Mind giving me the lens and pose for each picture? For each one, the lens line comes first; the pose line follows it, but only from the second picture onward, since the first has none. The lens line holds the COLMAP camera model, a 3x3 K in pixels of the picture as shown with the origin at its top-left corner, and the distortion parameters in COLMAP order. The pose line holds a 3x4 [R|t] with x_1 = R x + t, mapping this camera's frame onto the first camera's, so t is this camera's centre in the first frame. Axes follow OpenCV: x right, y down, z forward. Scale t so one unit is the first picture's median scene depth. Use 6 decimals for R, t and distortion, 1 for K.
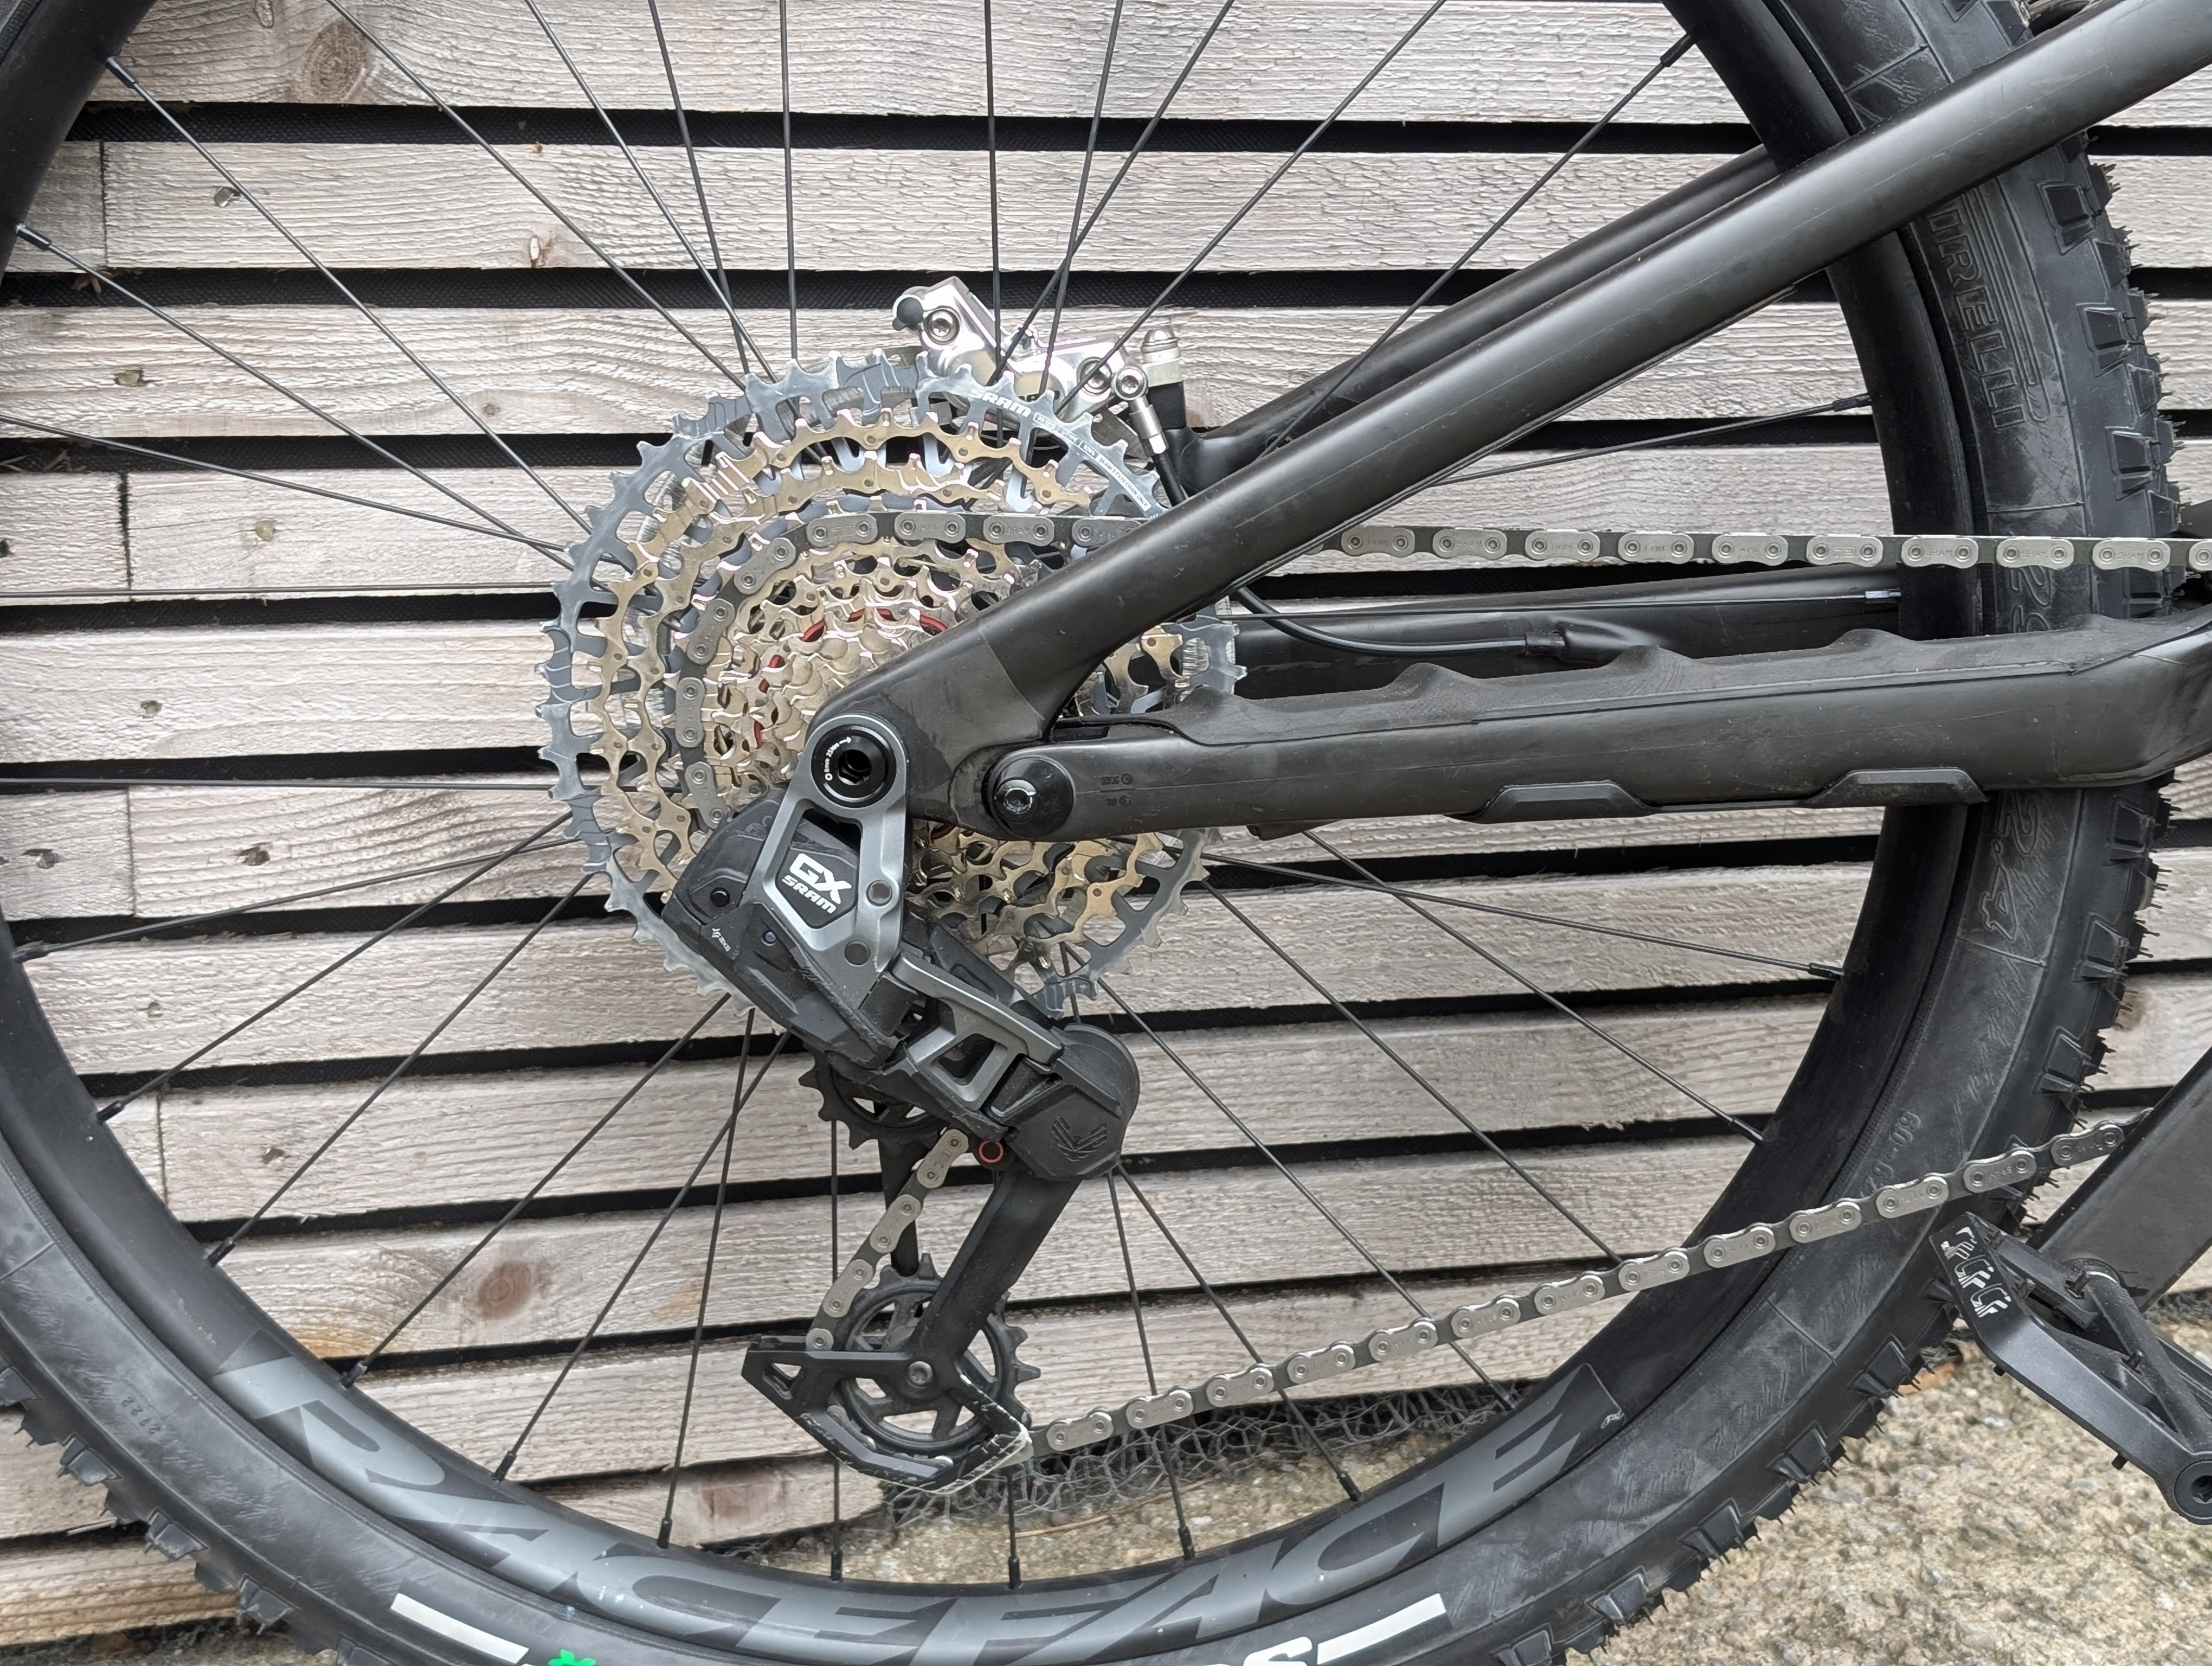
lens RADIAL K [[2999.4, 0, 1051.2], [0, 2999.4, 831.8], [0, 0, 1]] dist [0.138413, -0.509378]
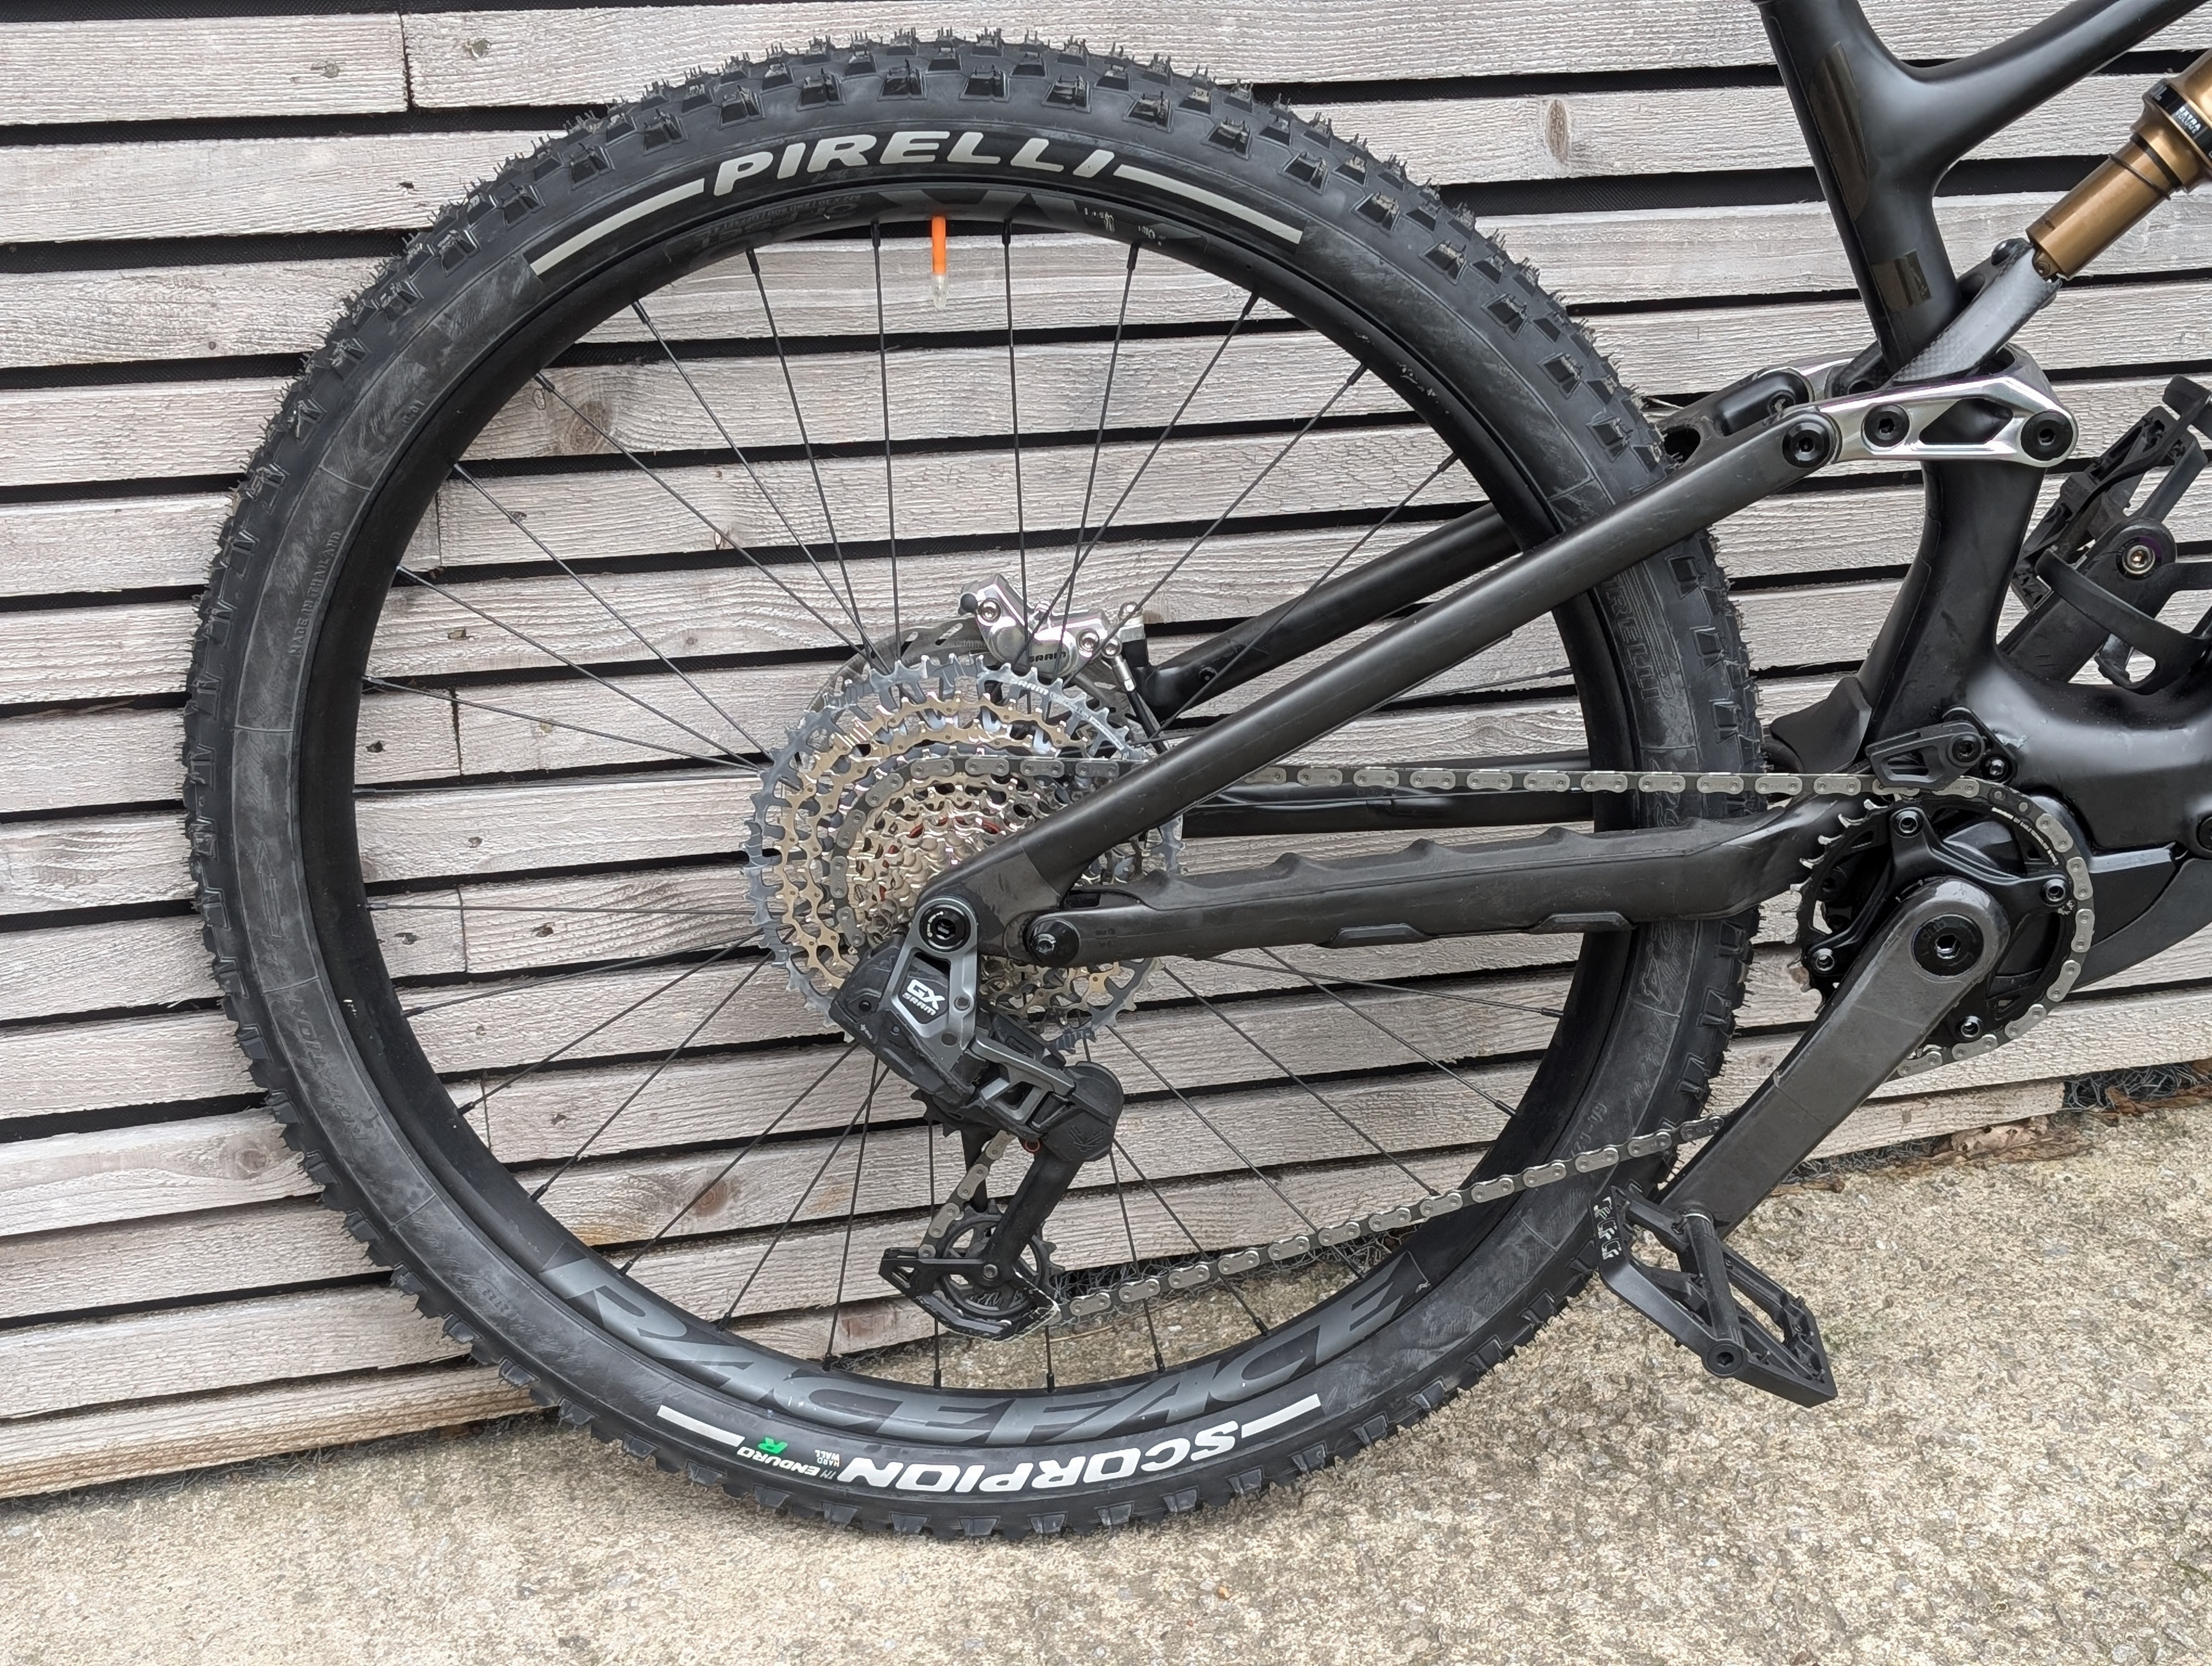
lens RADIAL K [[2994.0, 0, 1103.5], [0, 2994.0, 835.1], [0, 0, 1]] dist [0.189403, -0.729736]
pose [[0.999783, -0.018153, 0.010249, 0.004654], [0.016847, 0.993150, 0.115628, -0.231479], [-0.012277, -0.115430, 0.993240, -0.556804]]
